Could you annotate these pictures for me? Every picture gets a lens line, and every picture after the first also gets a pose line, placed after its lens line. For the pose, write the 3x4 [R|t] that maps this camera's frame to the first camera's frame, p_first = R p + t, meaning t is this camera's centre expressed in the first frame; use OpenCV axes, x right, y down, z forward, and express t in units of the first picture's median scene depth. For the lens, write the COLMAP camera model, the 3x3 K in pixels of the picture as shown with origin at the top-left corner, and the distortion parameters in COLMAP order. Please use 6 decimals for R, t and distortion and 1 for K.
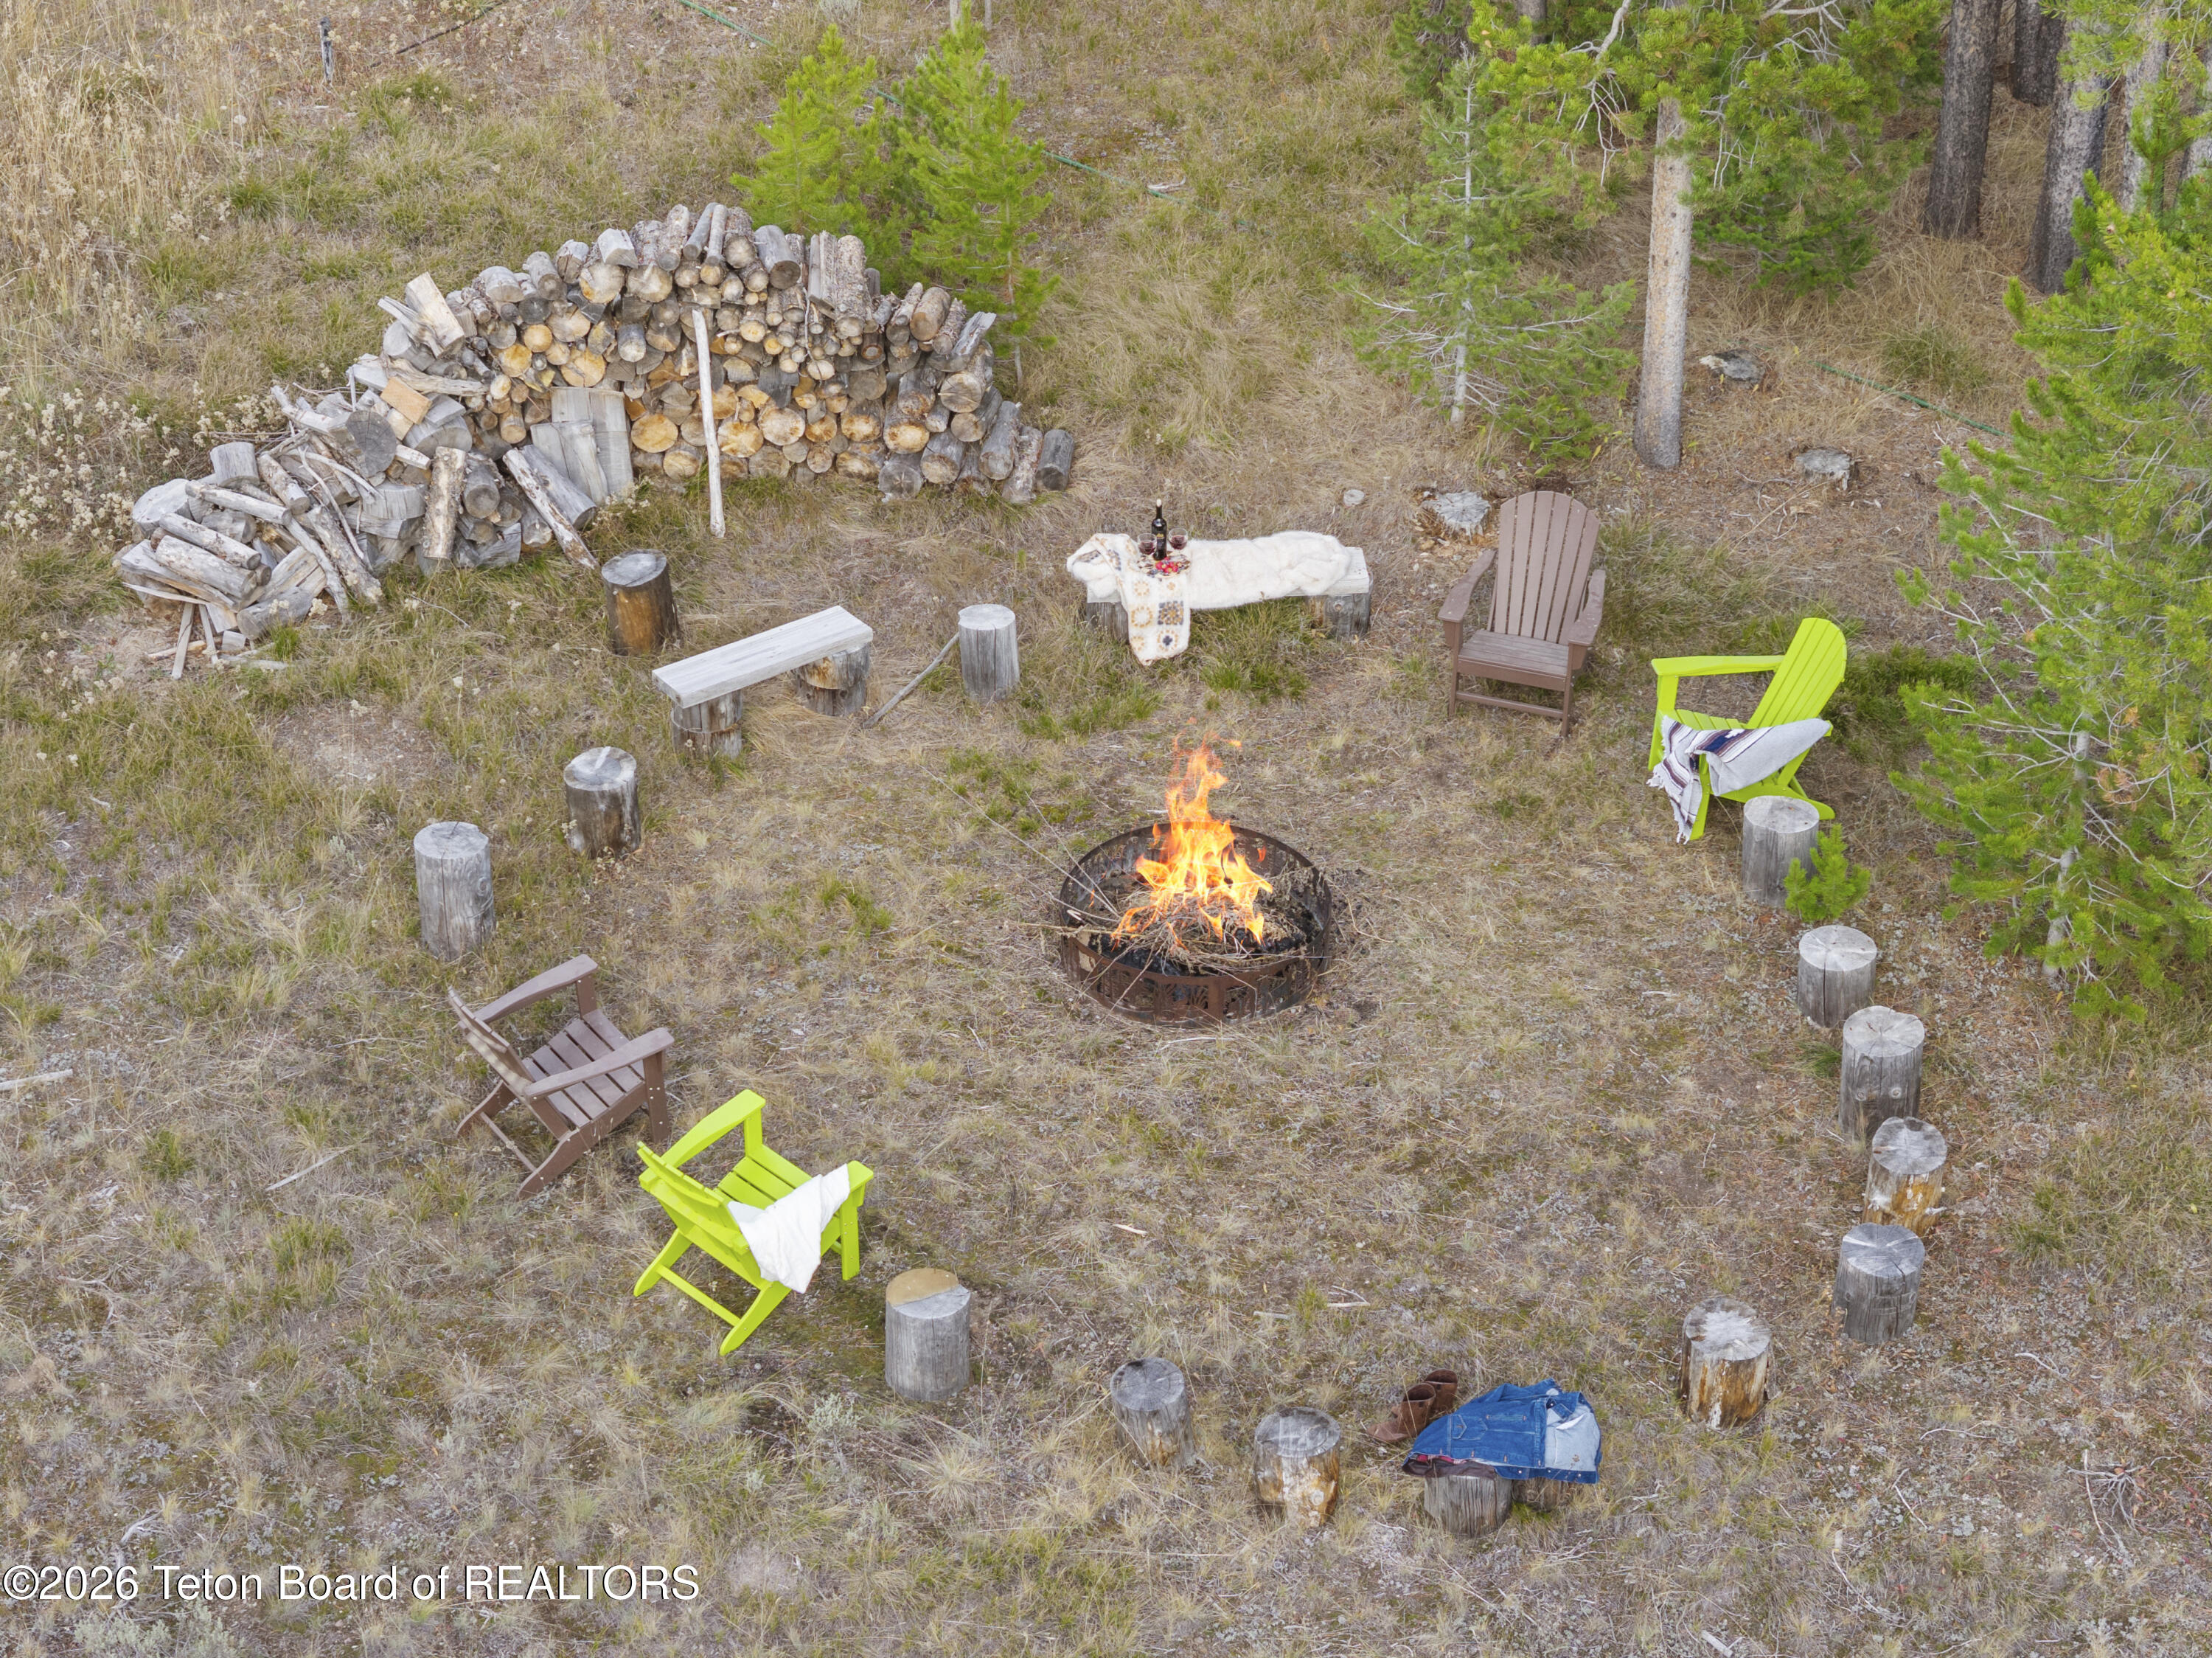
lens RADIAL K [[4488.0, 0, 1105.7], [0, 4488.0, 828.9], [0, 0, 1]] dist [-0.121428, 0.000000]
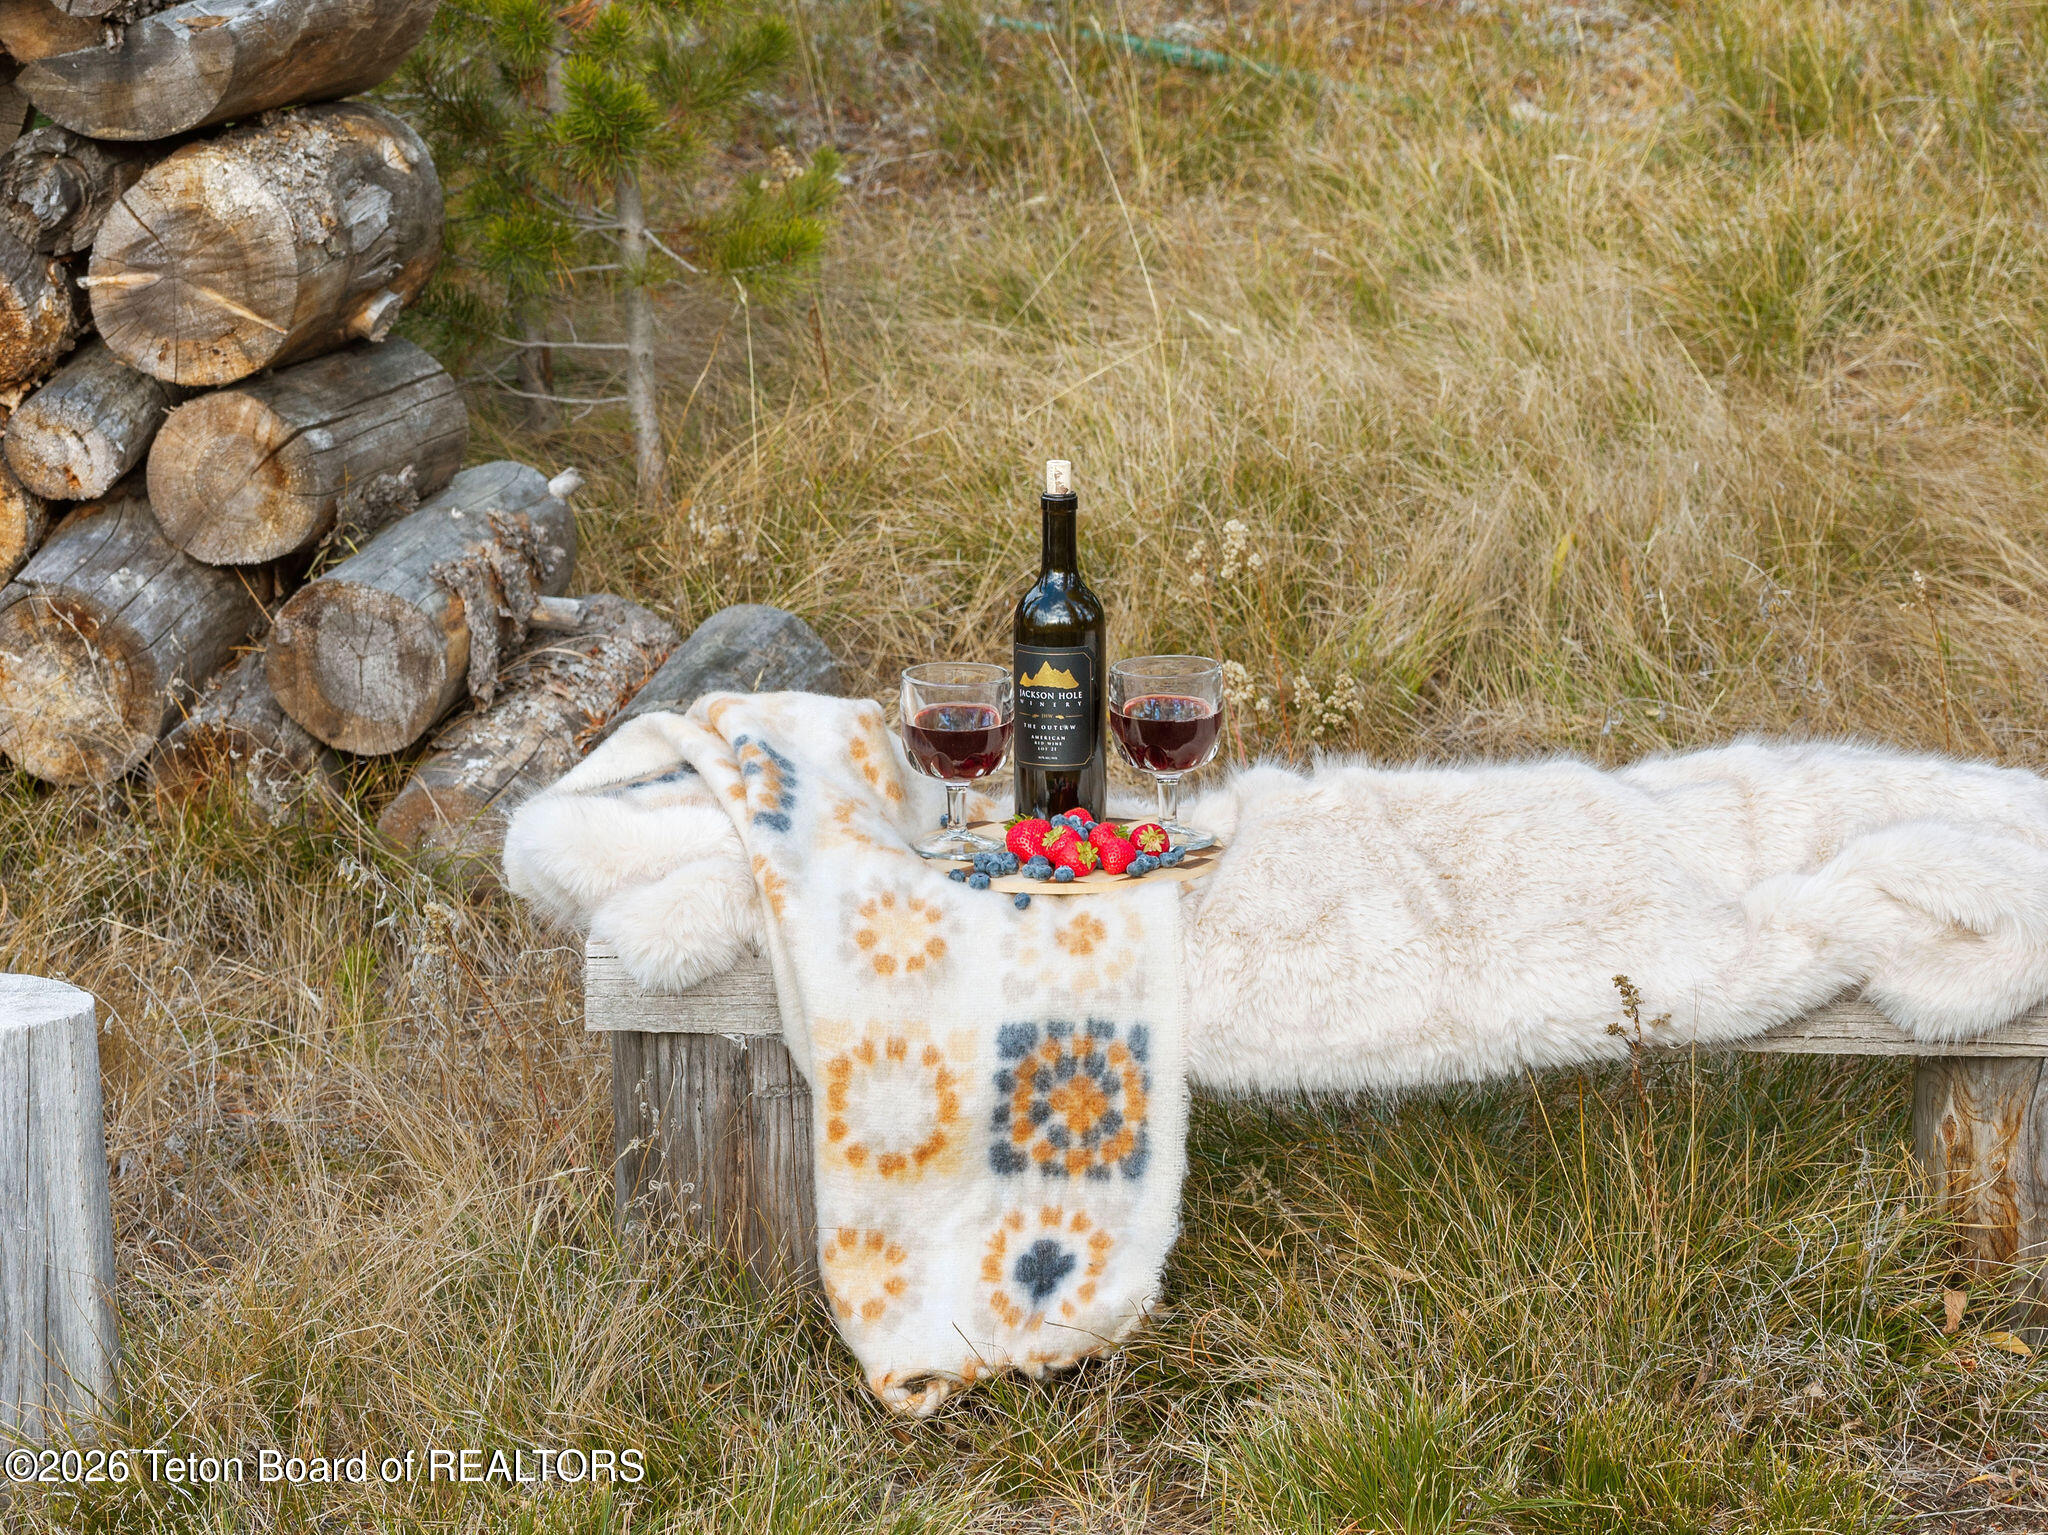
lens RADIAL K [[10105.4, 0, 1025.7], [0, 10105.4, 770.6], [0, 0, 1]] dist [0.590888, 0.000000]
pose [[0.990578, 0.028683, -0.133909, 0.059892], [-0.073830, 0.935402, -0.345792, 0.066793], [0.115340, 0.352421, 0.928707, 0.622664]]
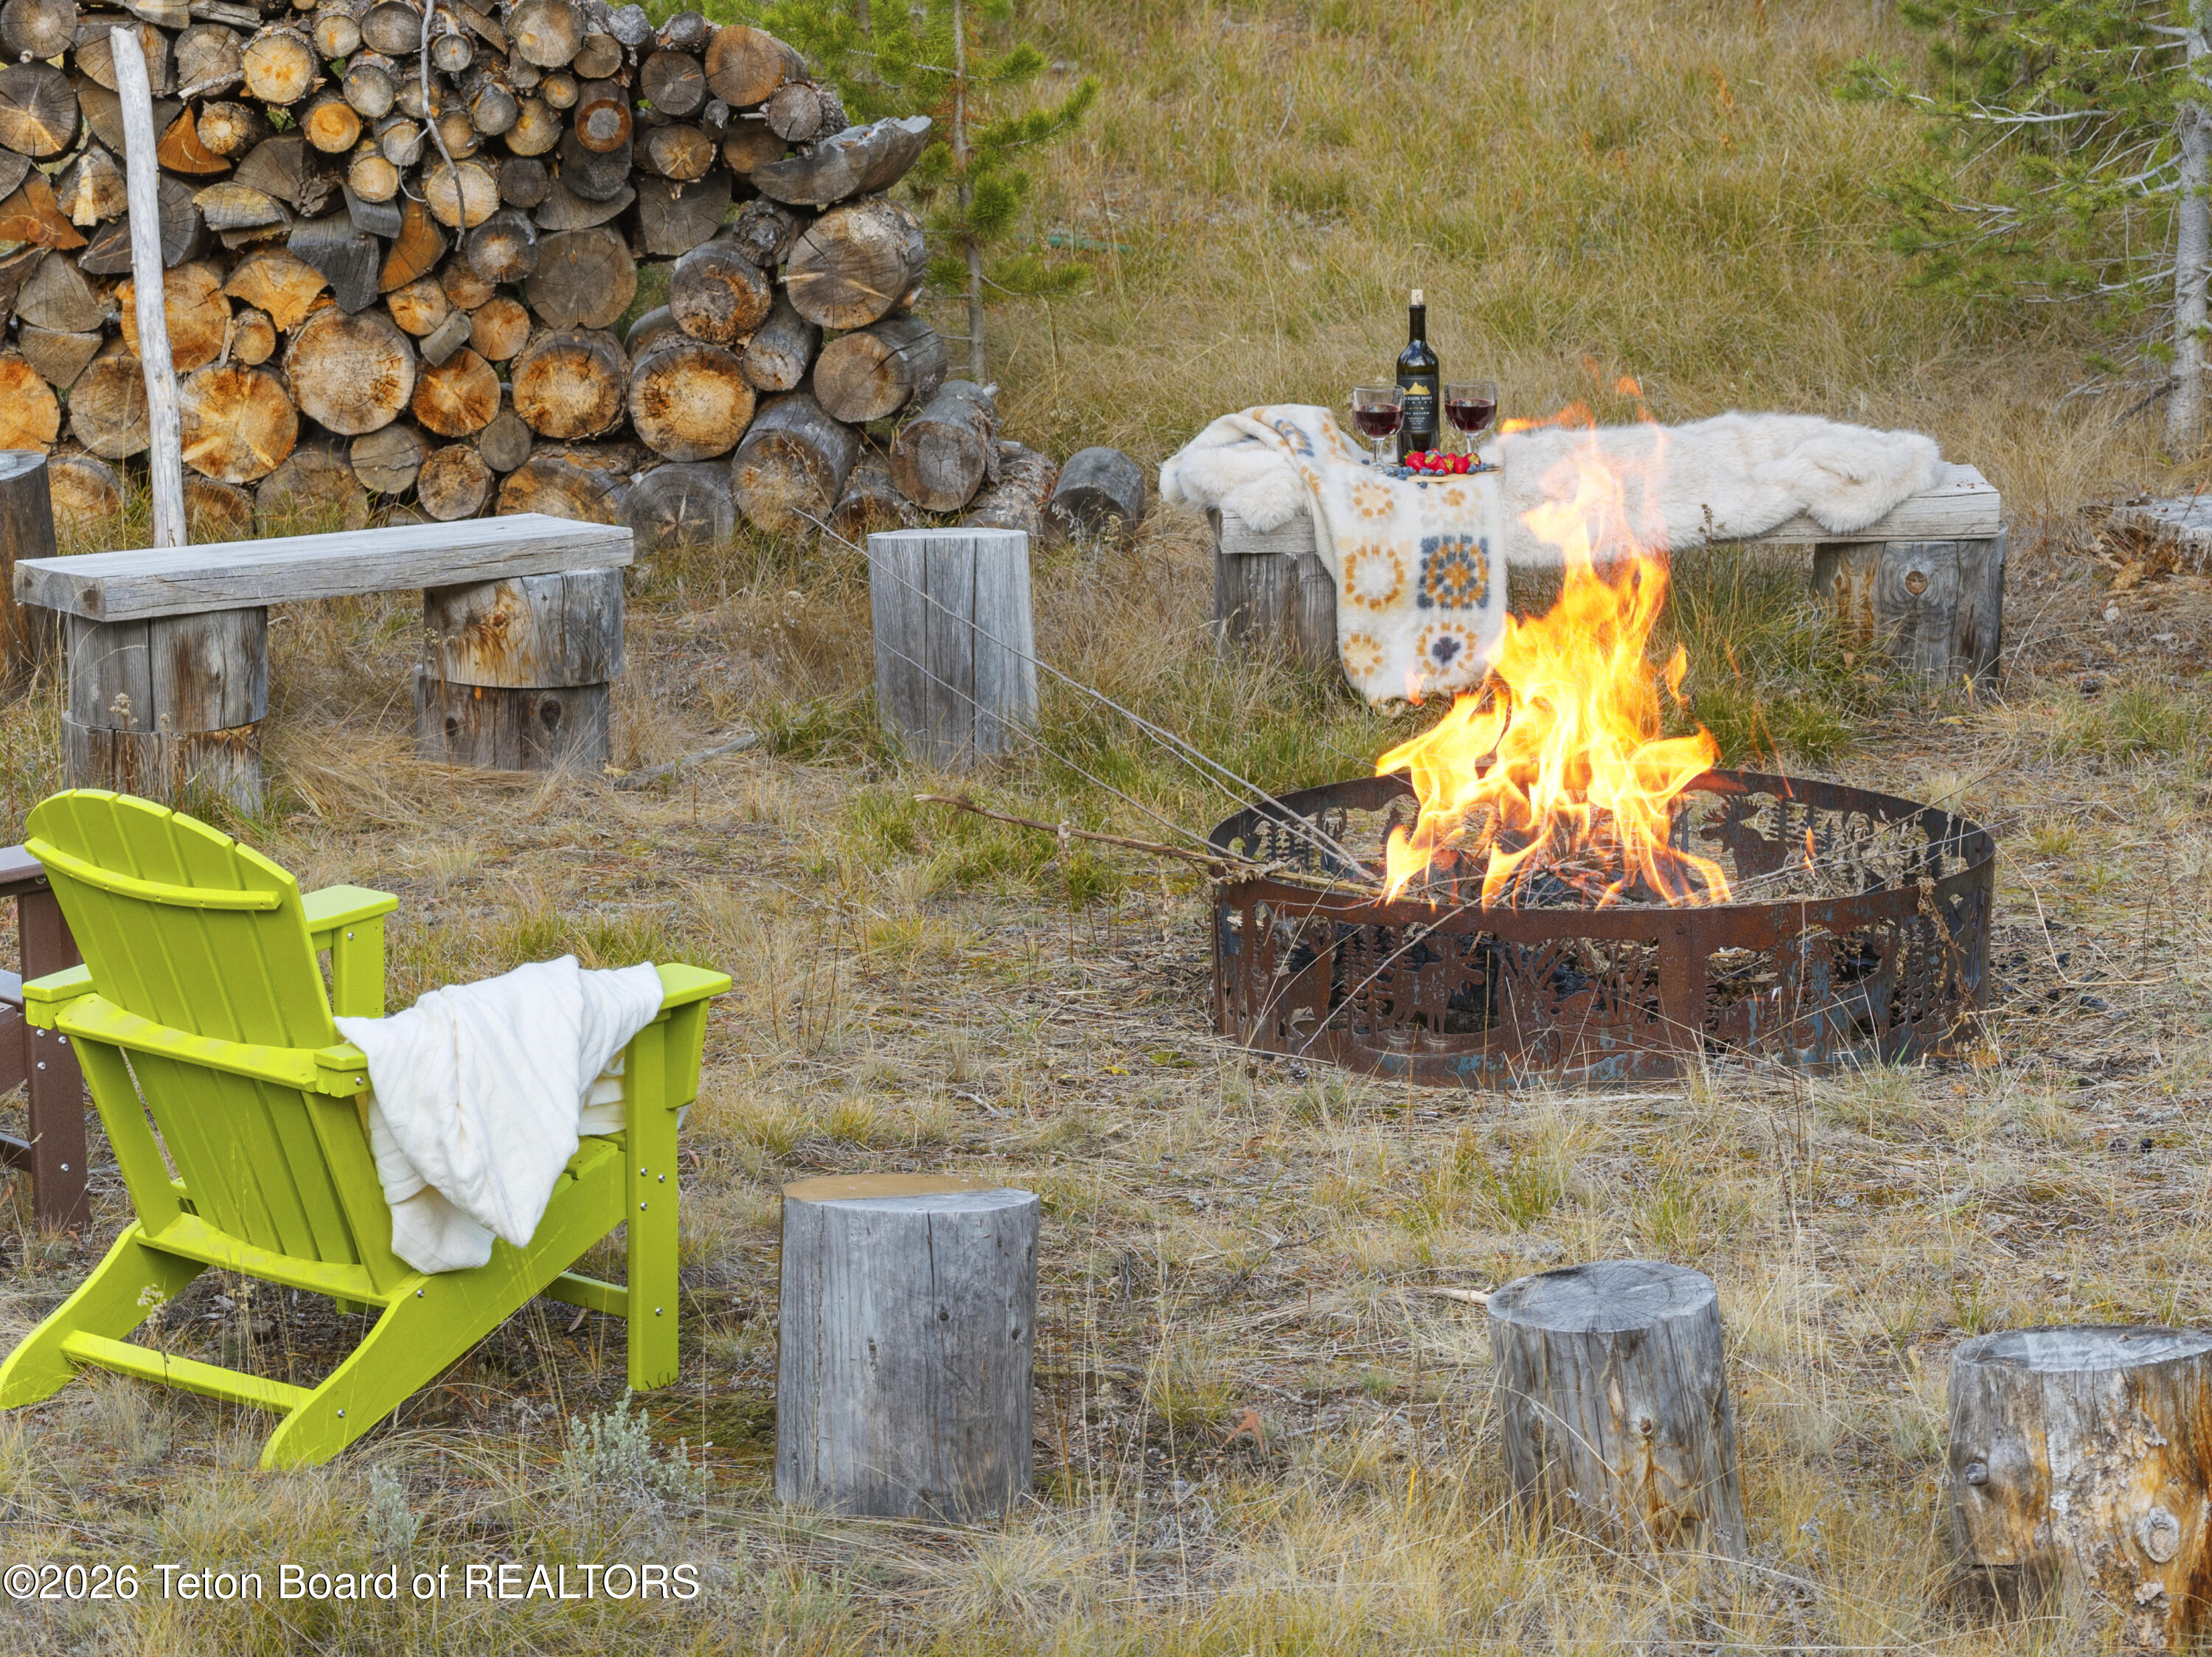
lens RADIAL K [[10915.4, 0, 1106.1], [0, 10915.4, 828.5], [0, 0, 1]] dist [0.590888, 0.000000]
pose [[0.999537, -0.010412, 0.028607, -0.037117], [0.021319, 0.910213, -0.413592, 0.319320], [-0.021732, 0.414010, 0.910013, 0.202041]]
